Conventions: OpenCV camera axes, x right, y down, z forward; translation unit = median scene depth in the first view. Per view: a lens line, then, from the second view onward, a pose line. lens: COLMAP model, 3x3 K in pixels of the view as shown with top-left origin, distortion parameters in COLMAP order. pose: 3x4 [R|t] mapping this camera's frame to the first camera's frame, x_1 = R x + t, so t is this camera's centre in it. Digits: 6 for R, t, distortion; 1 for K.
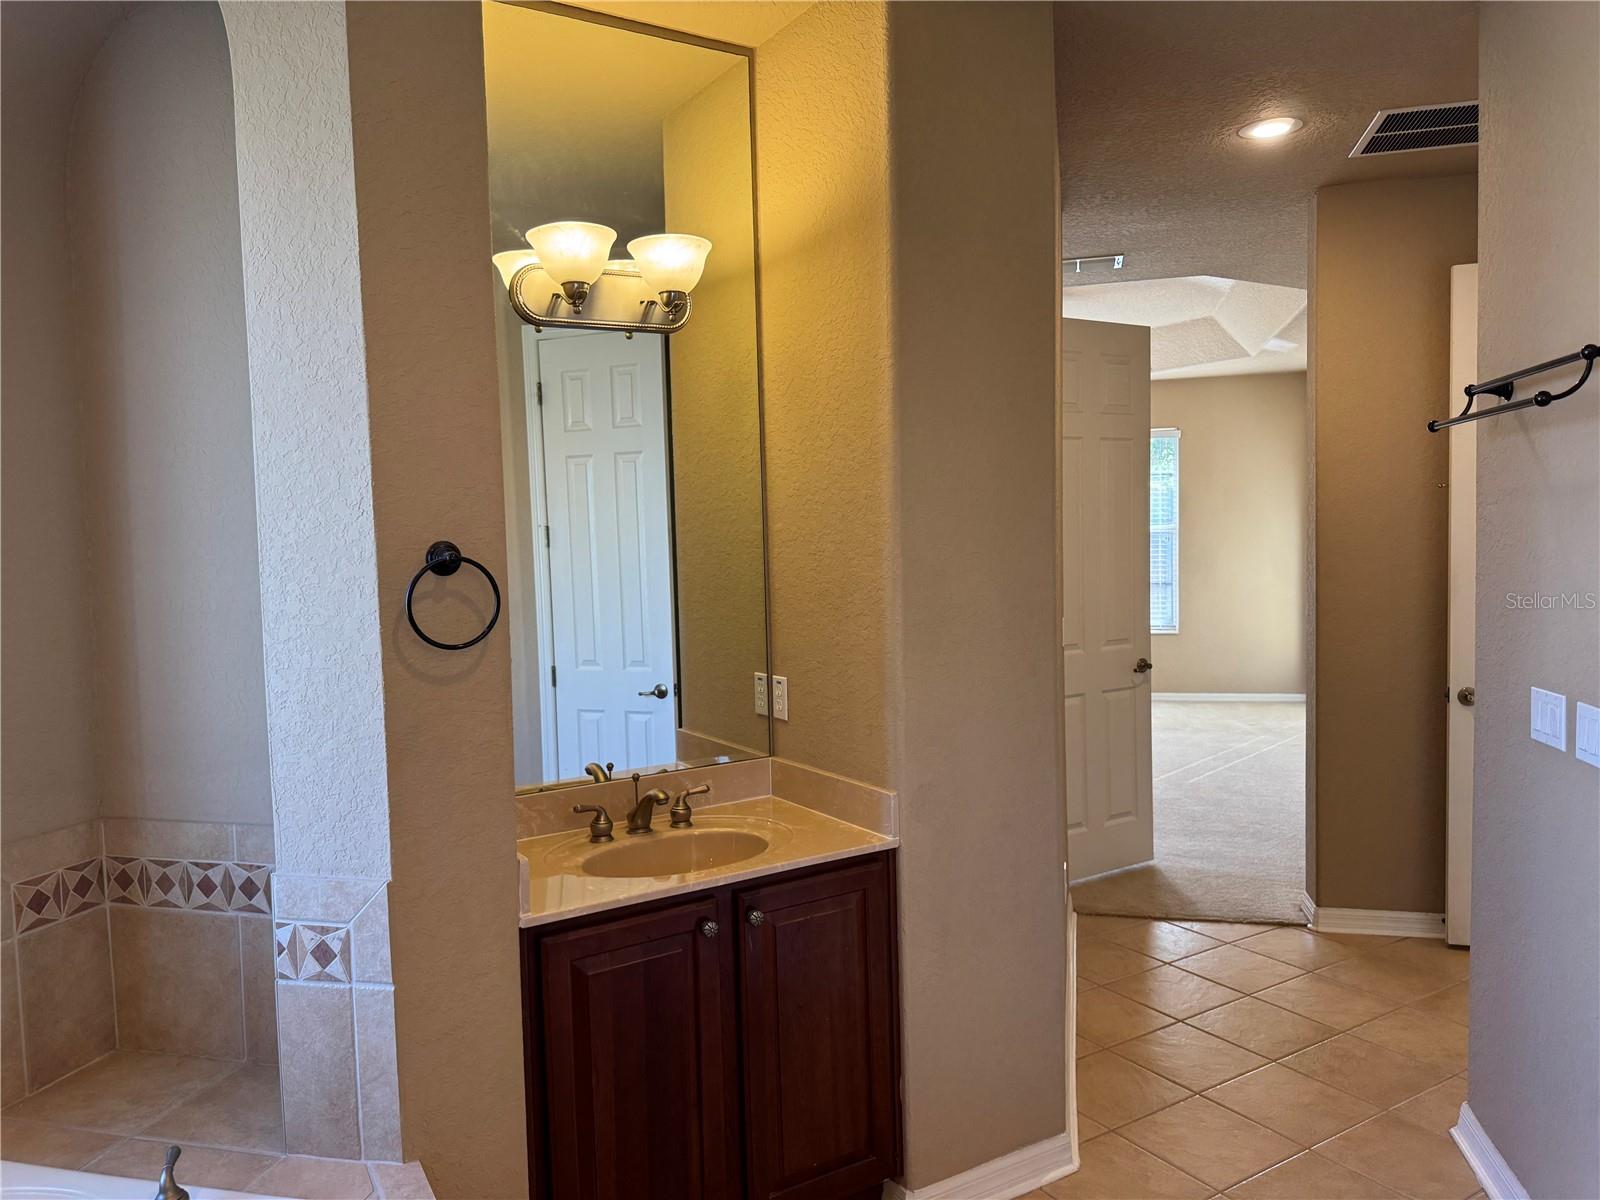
lens RADIAL K [[1124.8, 0, 792.2], [0, 1124.8, 601.8], [0, 0, 1]] dist [0.056653, -0.069429]
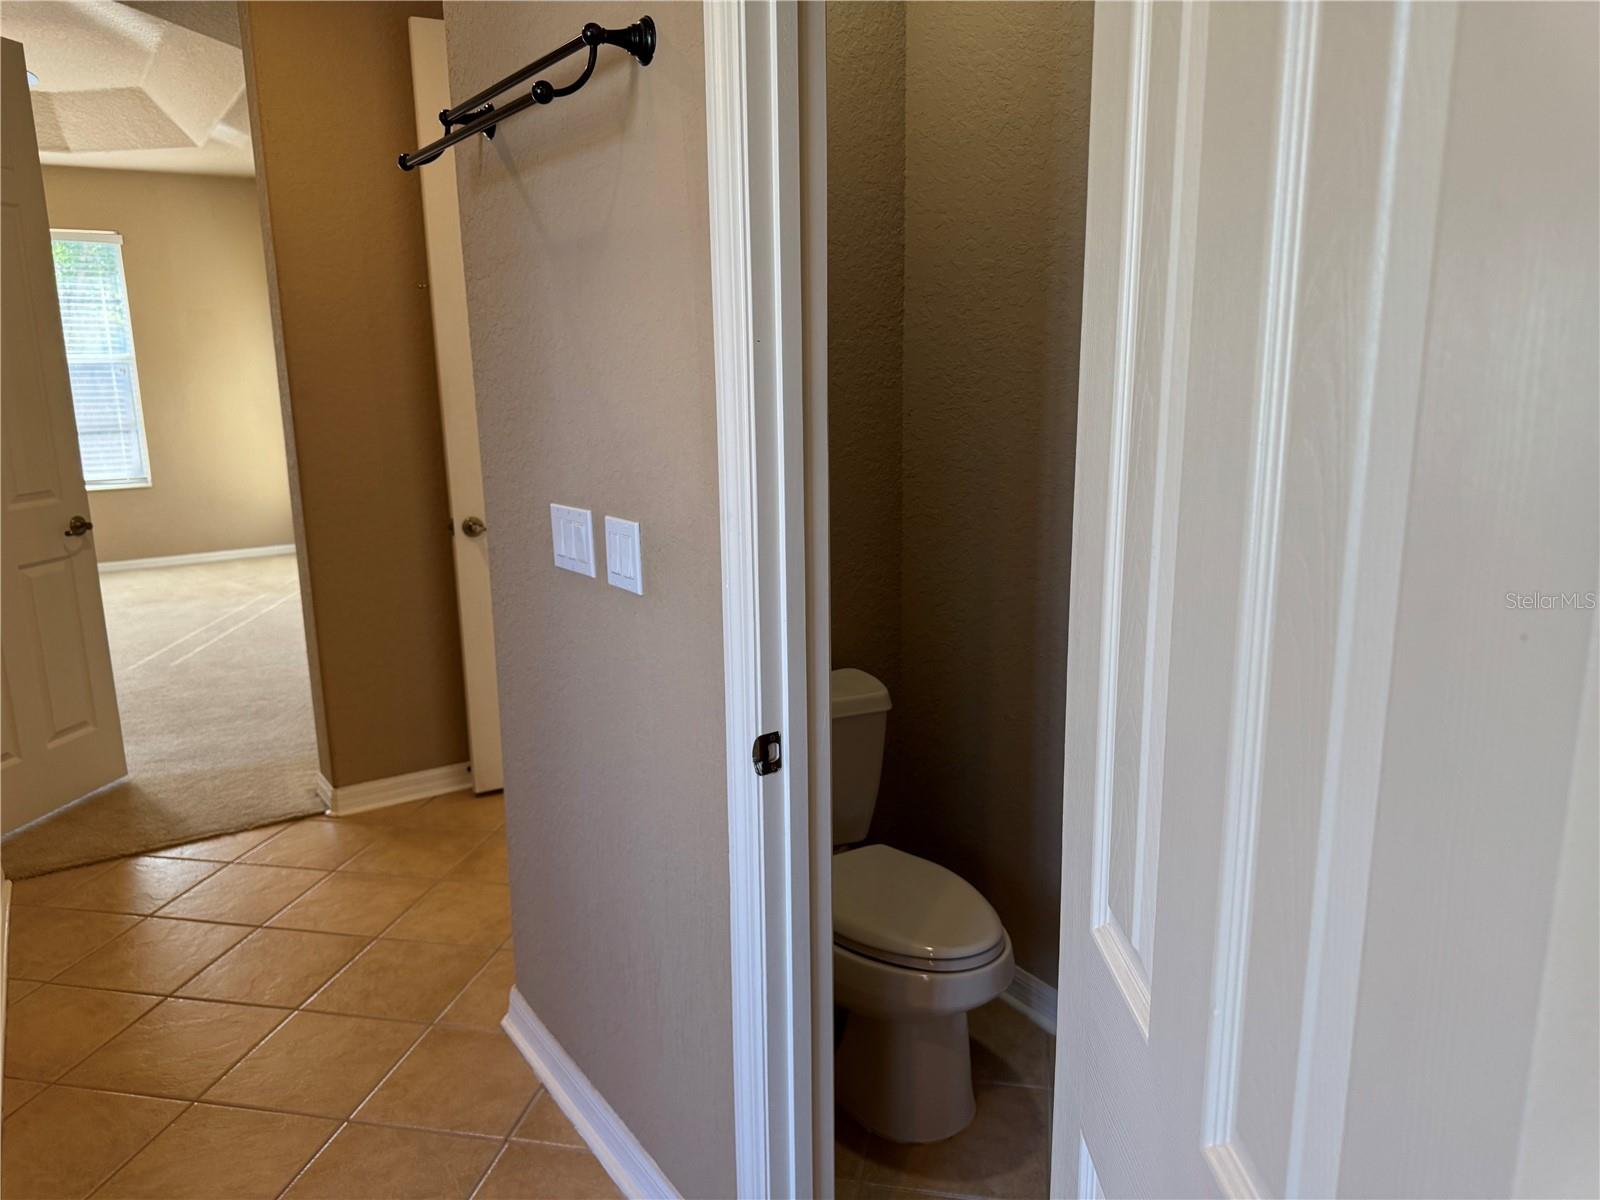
lens RADIAL K [[1124.8, 0, 805.3], [0, 1124.8, 609.1], [0, 0, 1]] dist [0.056653, -0.069429]
pose [[0.669813, -0.142750, 0.728679, 0.097343], [0.041422, 0.987002, 0.155281, 0.017688], [-0.741374, -0.073826, 0.667019, 0.180396]]
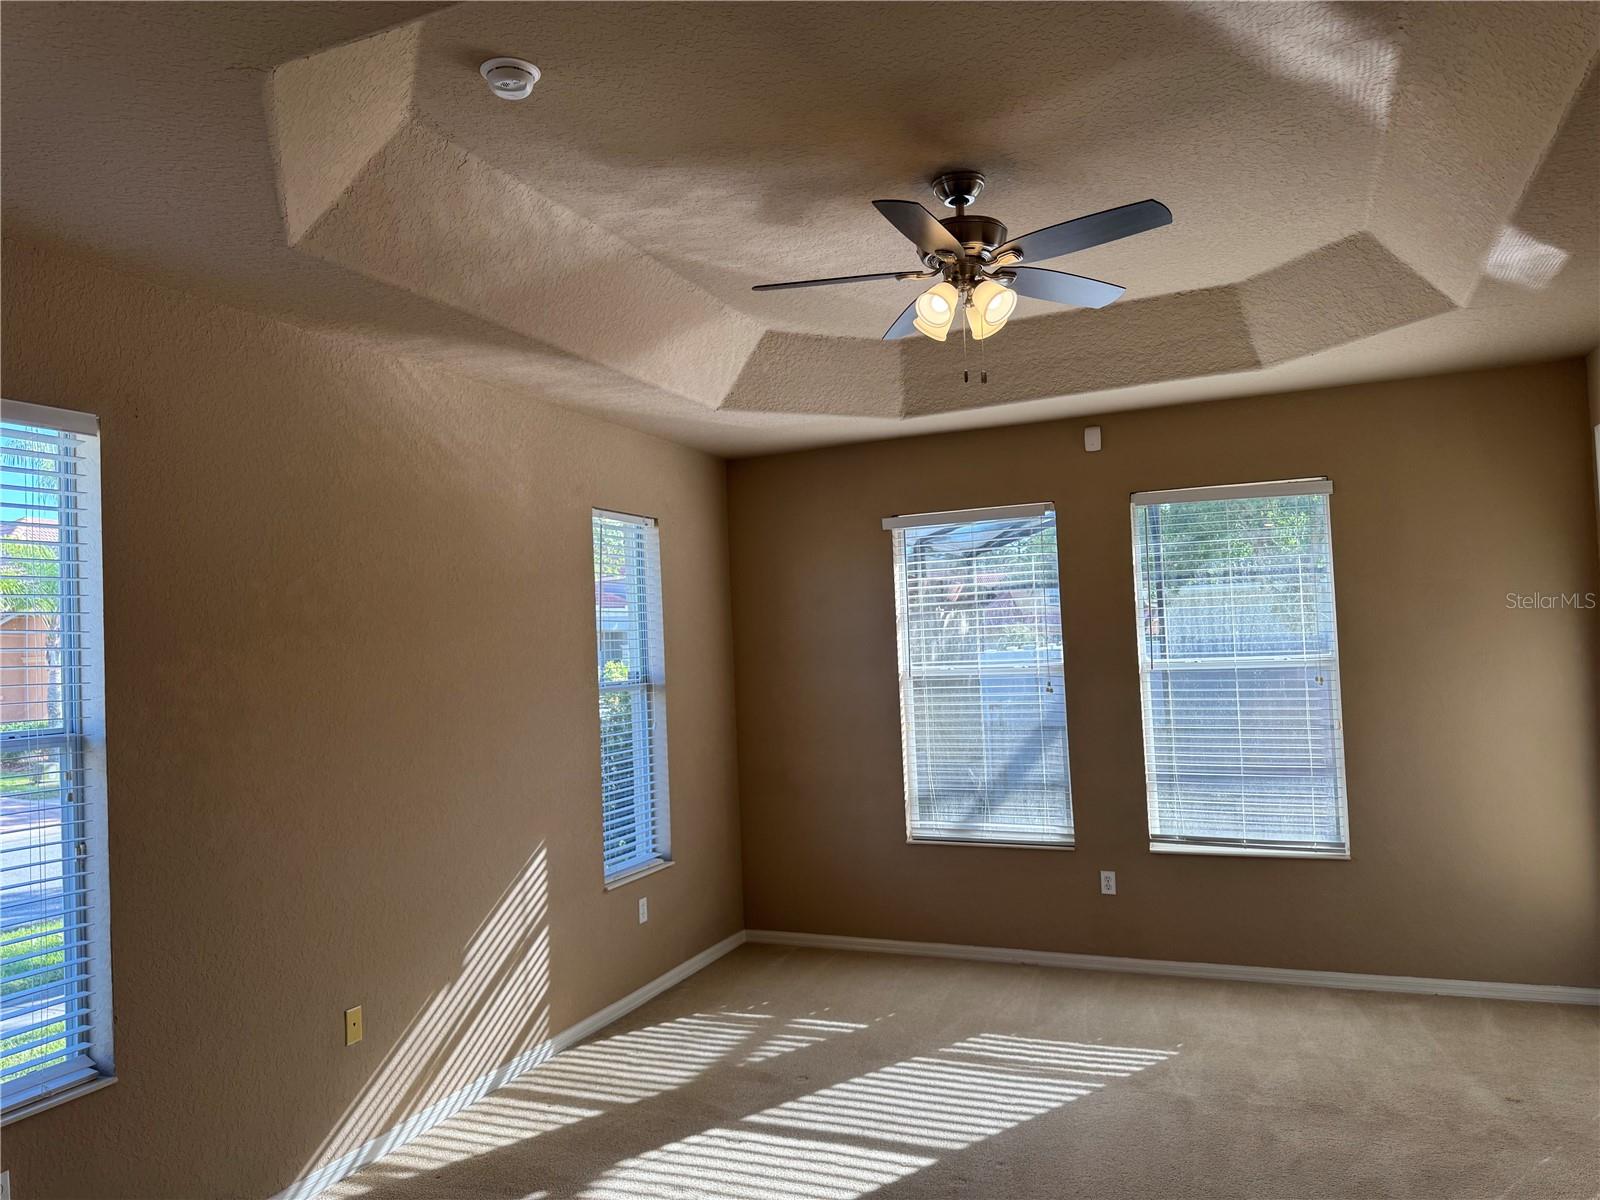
lens RADIAL K [[1124.8, 0, 809.9], [0, 1124.8, 594.2], [0, 0, 1]] dist [0.056653, -0.069429]
pose [[0.988237, -0.020242, -0.151586, 0.440671], [0.004243, 0.994449, -0.105135, -0.101035], [0.152873, 0.103255, 0.982837, 1.073575]]
